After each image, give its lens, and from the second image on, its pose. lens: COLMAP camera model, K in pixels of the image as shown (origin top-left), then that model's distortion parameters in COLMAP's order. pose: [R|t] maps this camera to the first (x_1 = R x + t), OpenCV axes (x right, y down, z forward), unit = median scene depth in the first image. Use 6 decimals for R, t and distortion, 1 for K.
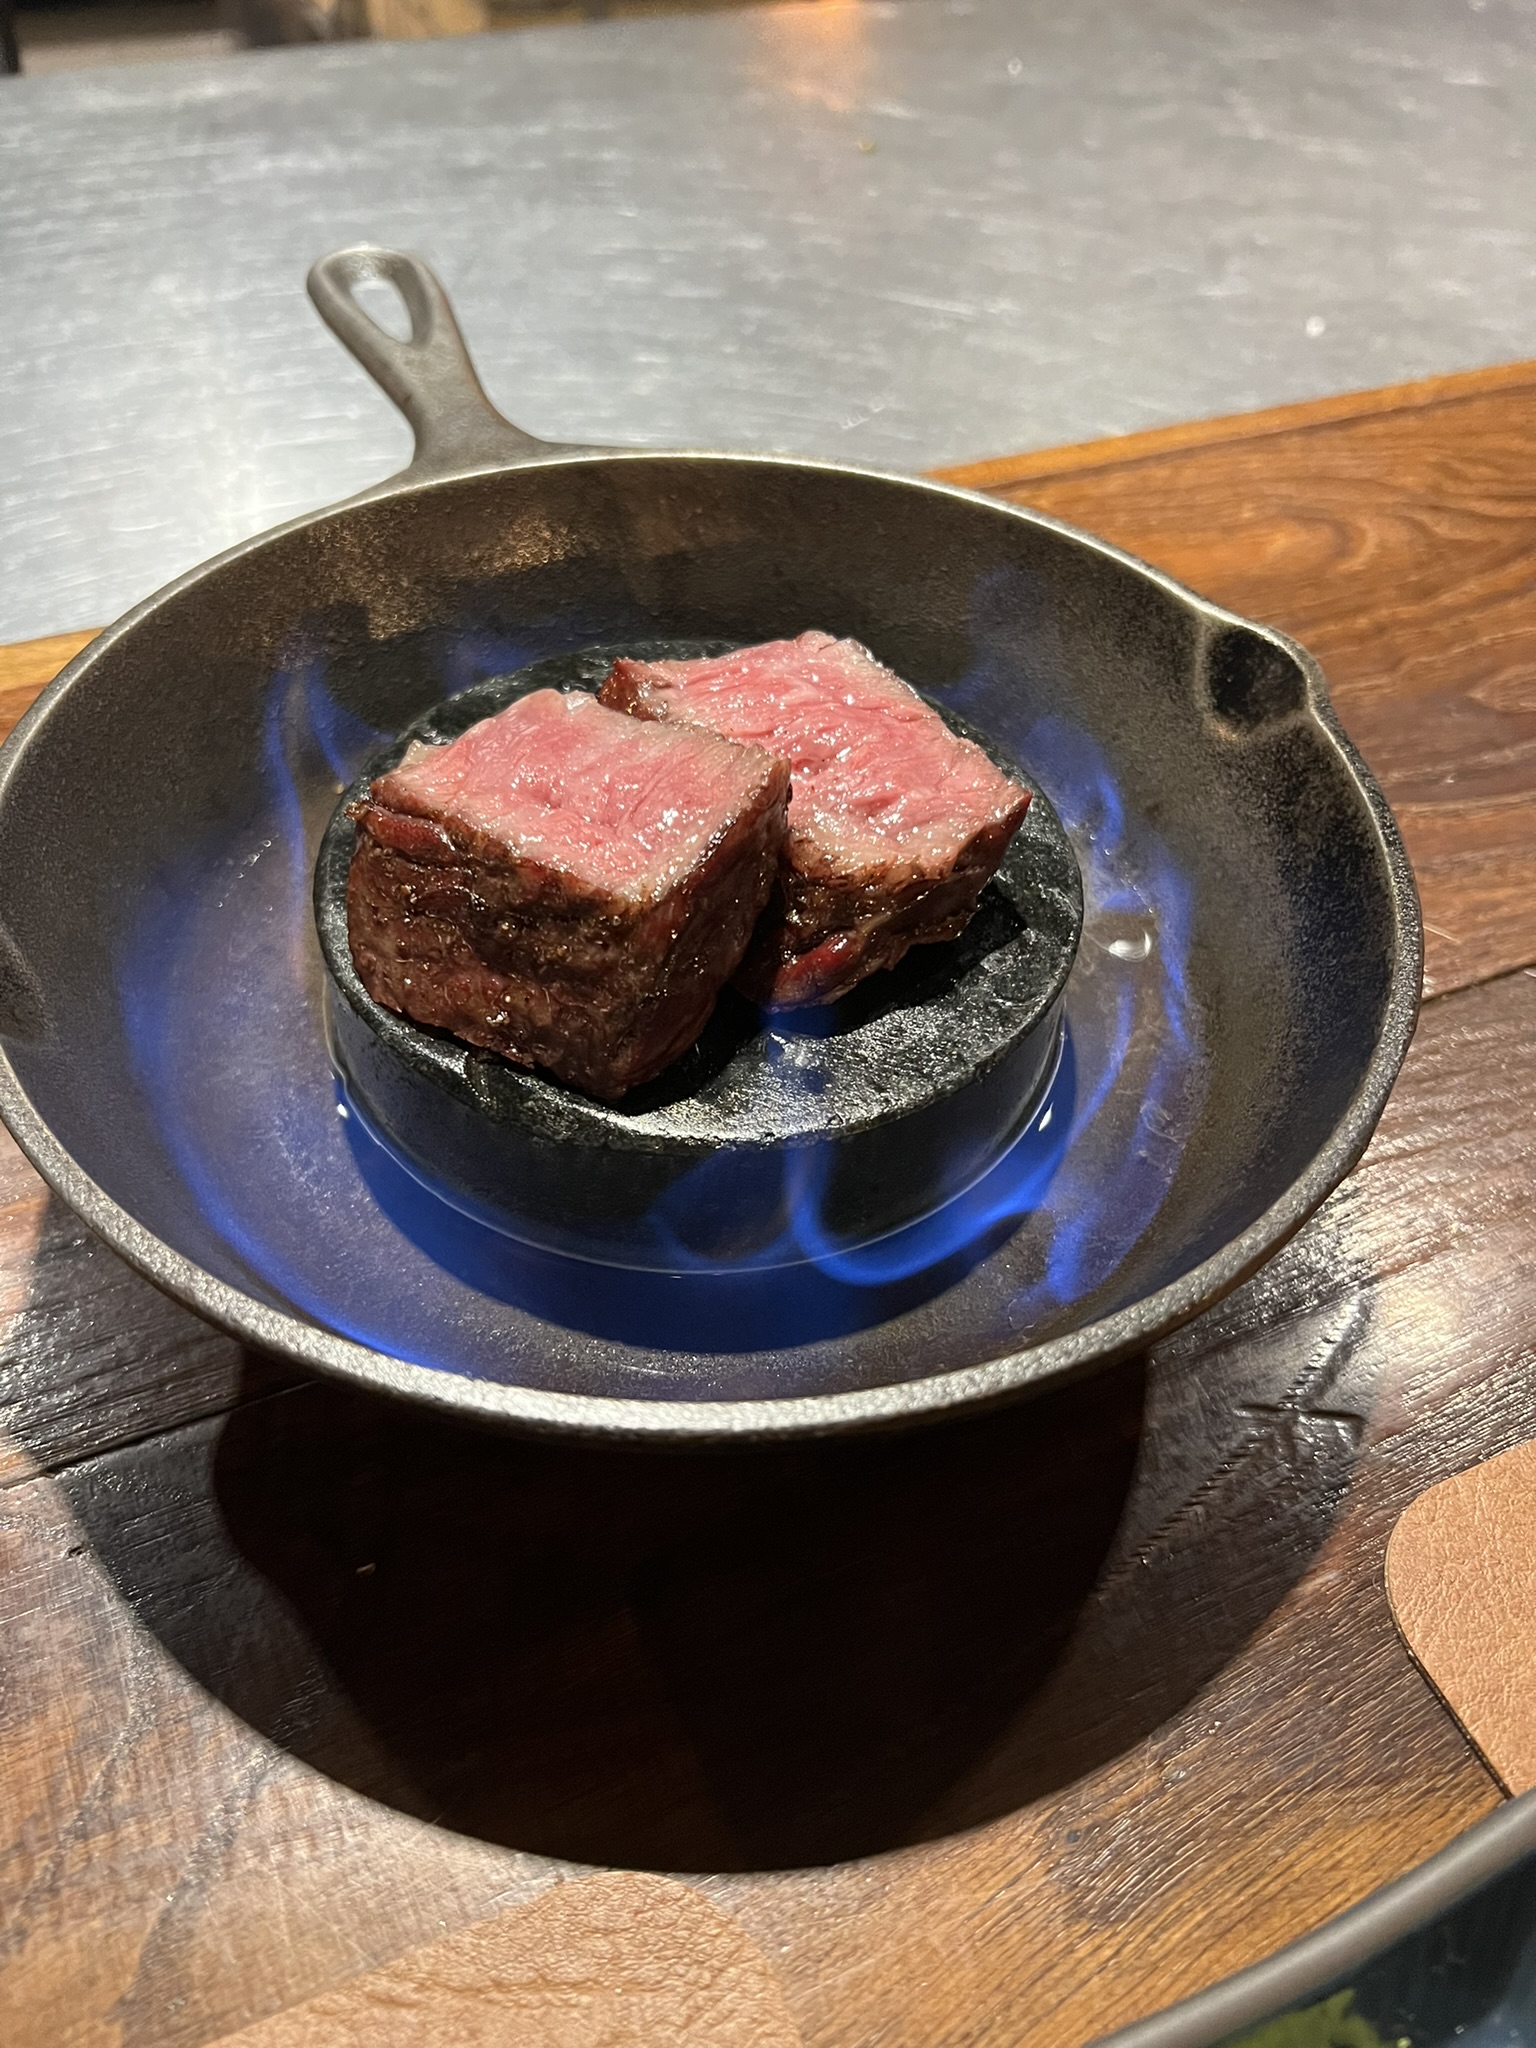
lens RADIAL K [[1567.9, 0, 755.3], [0, 1567.9, 1036.0], [0, 0, 1]] dist [-0.003723, -0.028407]
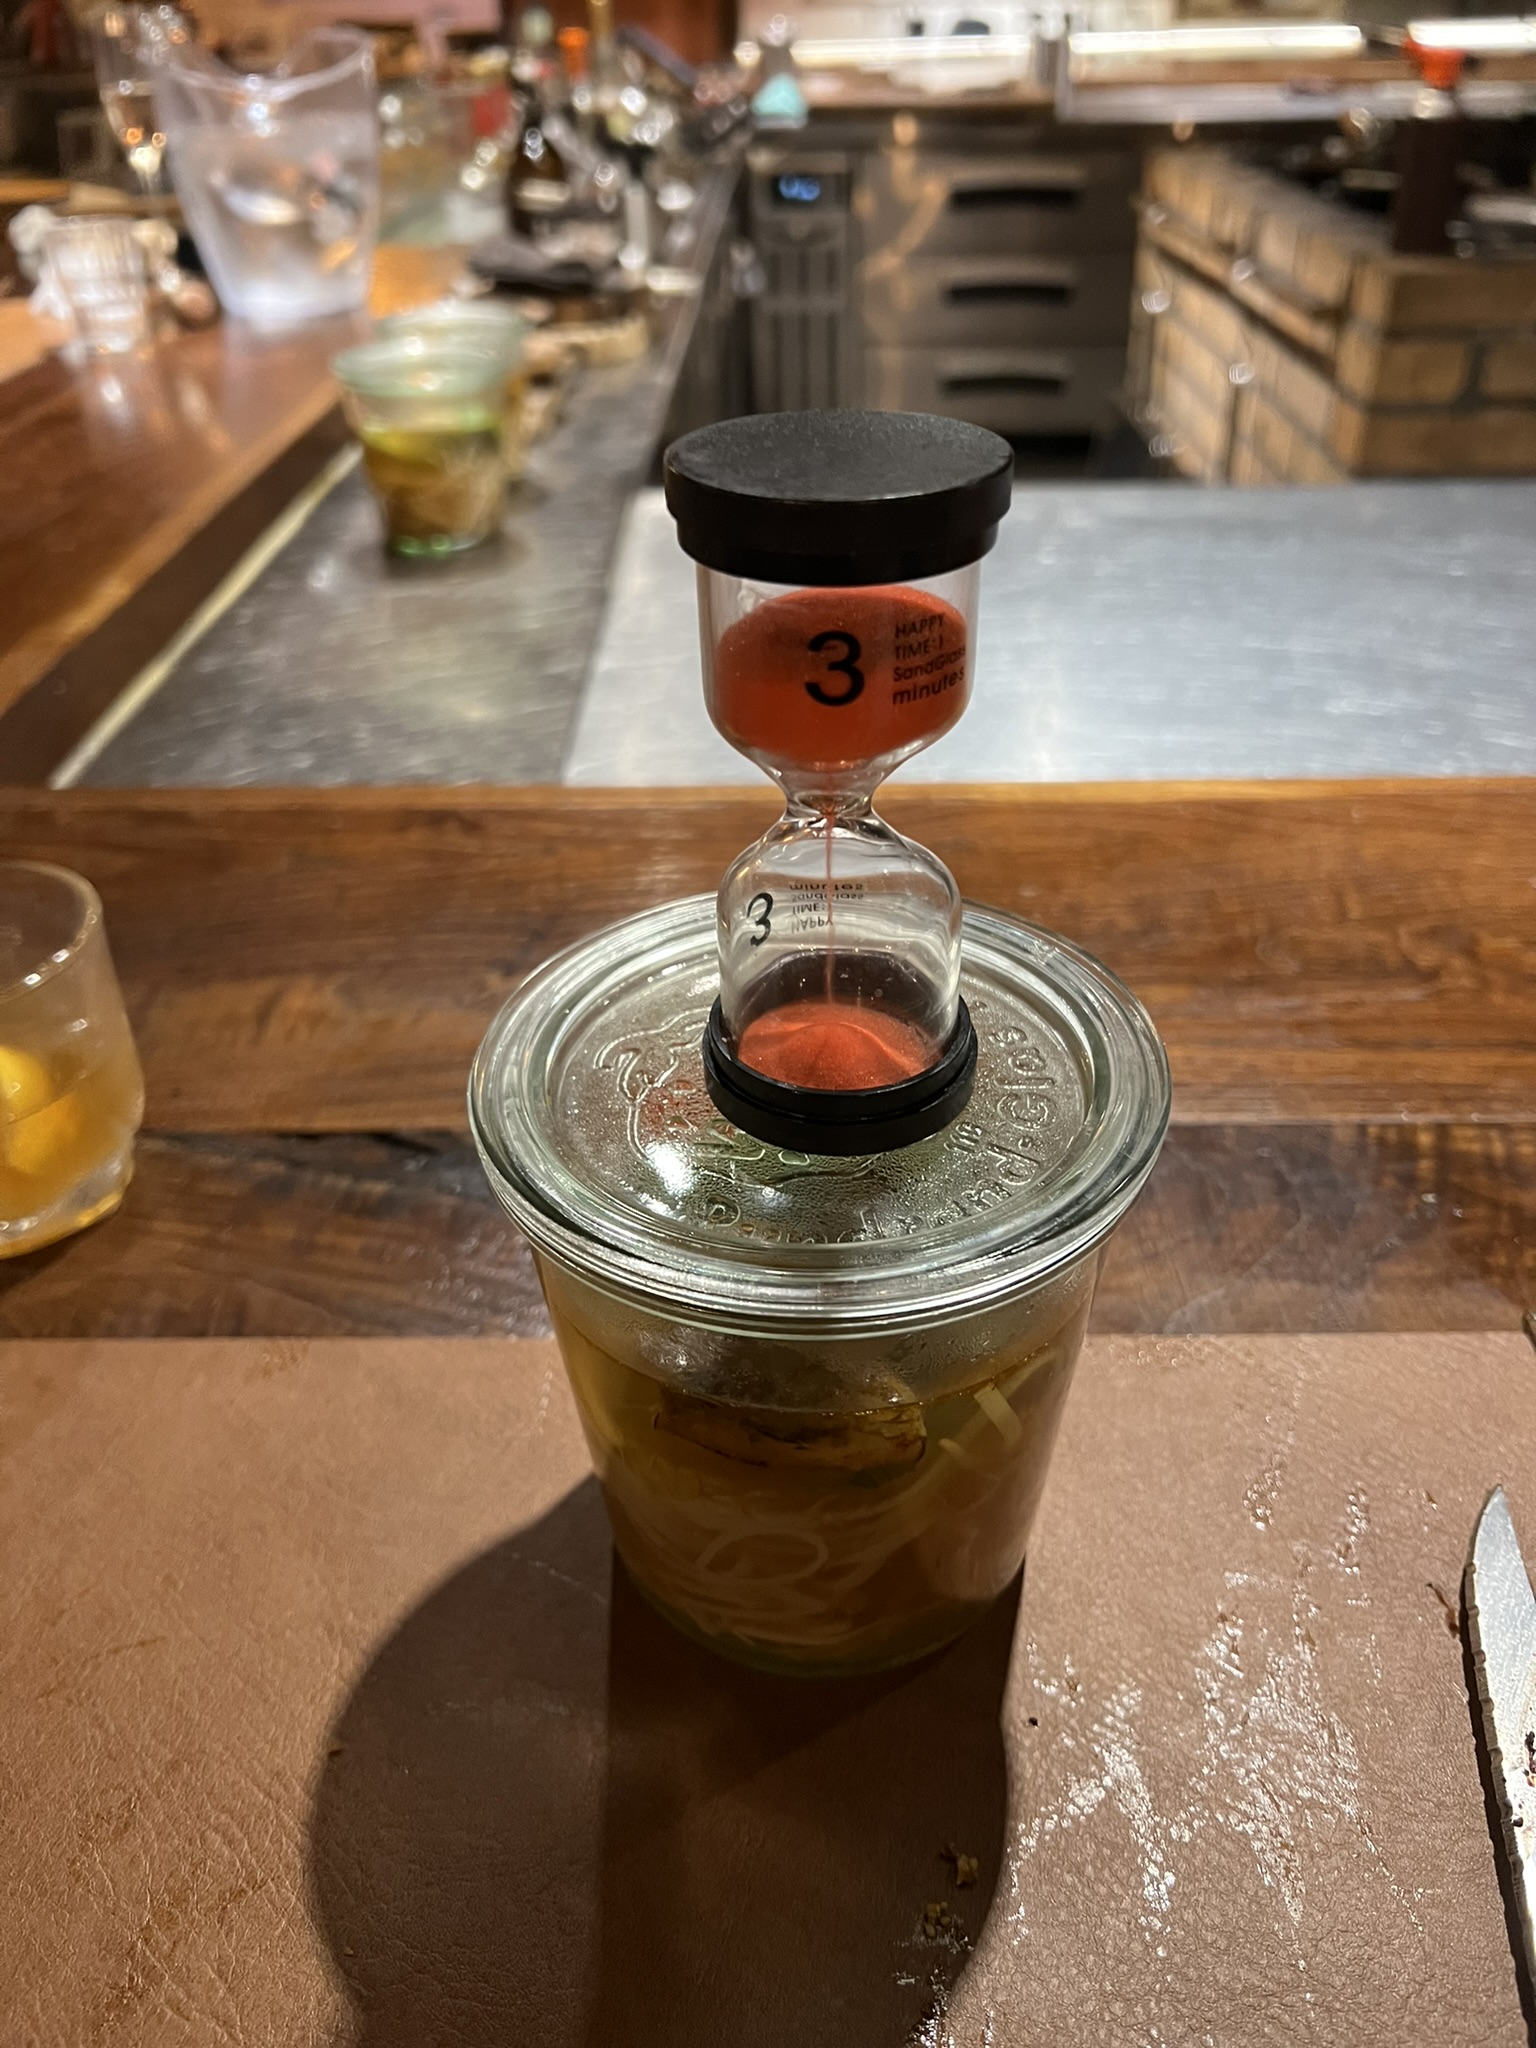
lens RADIAL K [[1567.9, 0, 727.9], [0, 1567.9, 1021.6], [0, 0, 1]] dist [-0.003723, -0.028407]
pose [[0.896881, 0.182769, -0.402740, -0.256348], [-0.276771, 0.942213, -0.188766, 0.640395], [0.344966, 0.280767, 0.895638, -0.848530]]
